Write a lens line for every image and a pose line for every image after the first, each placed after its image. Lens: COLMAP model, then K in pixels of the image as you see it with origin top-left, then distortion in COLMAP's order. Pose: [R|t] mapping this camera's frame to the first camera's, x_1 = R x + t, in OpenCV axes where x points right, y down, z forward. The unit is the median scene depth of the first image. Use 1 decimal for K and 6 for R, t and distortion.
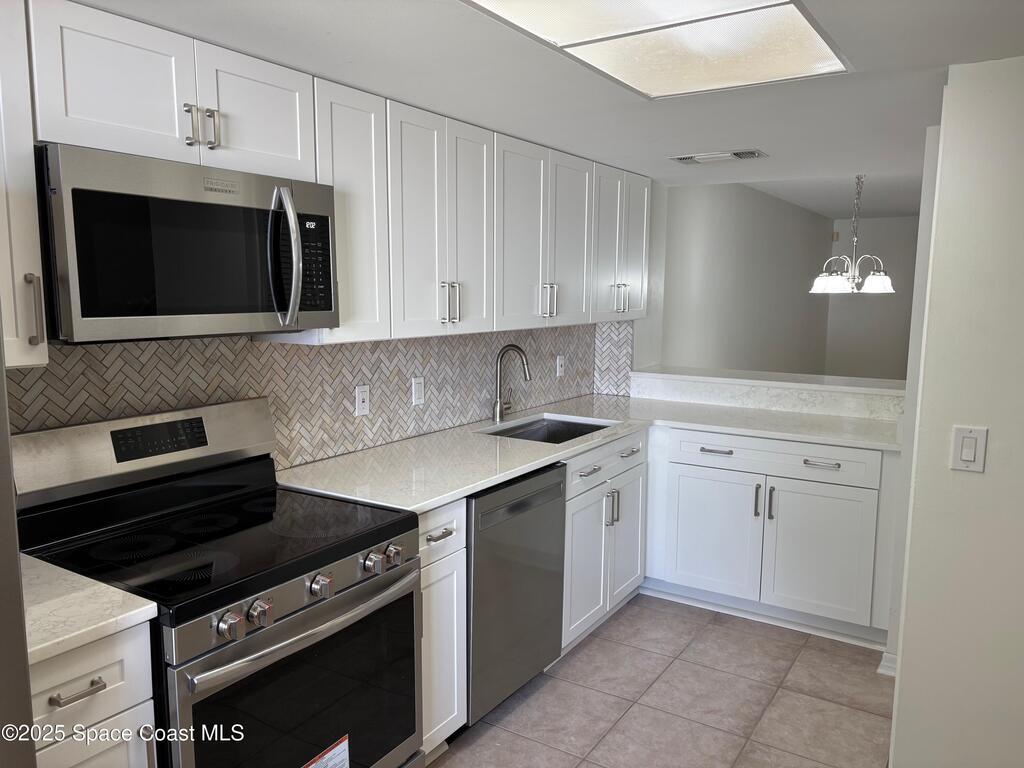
lens RADIAL K [[769.3, 0, 503.4], [0, 769.3, 388.1], [0, 0, 1]] dist [0.068725, -0.078368]
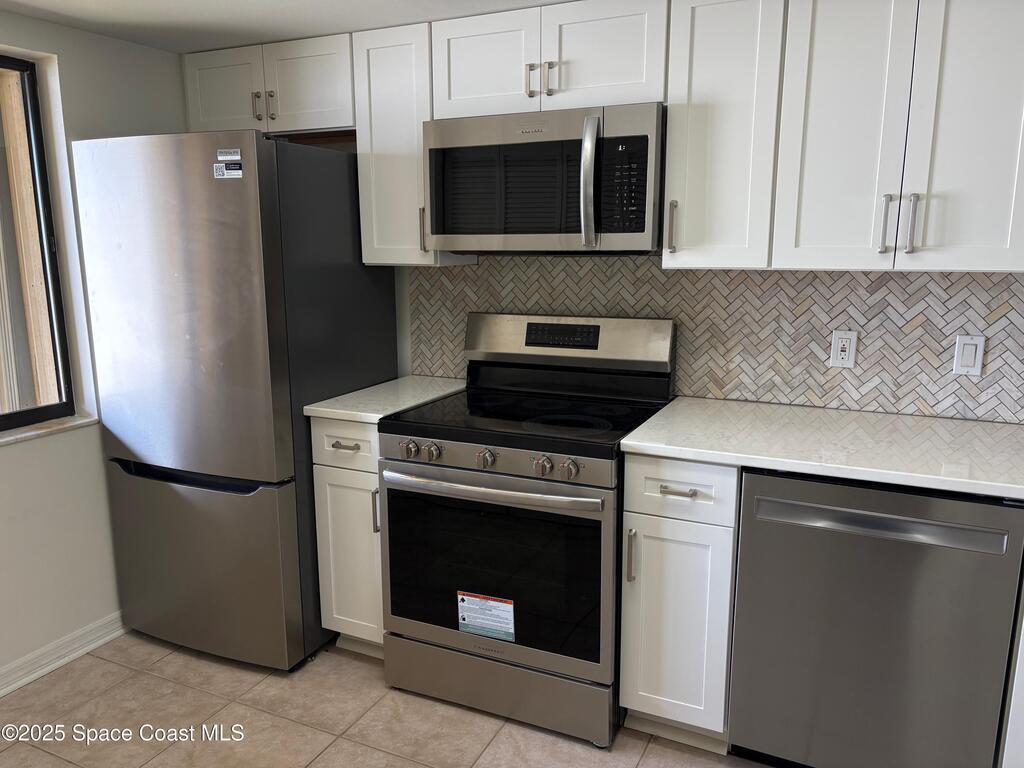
lens RADIAL K [[769.3, 0, 503.4], [0, 769.3, 388.1], [0, 0, 1]] dist [0.068725, -0.078368]
pose [[0.123604, 0.183869, -0.975148, 0.626858], [-0.122439, 0.978001, 0.168887, -0.041333], [0.984749, 0.098521, 0.143398, 0.573439]]
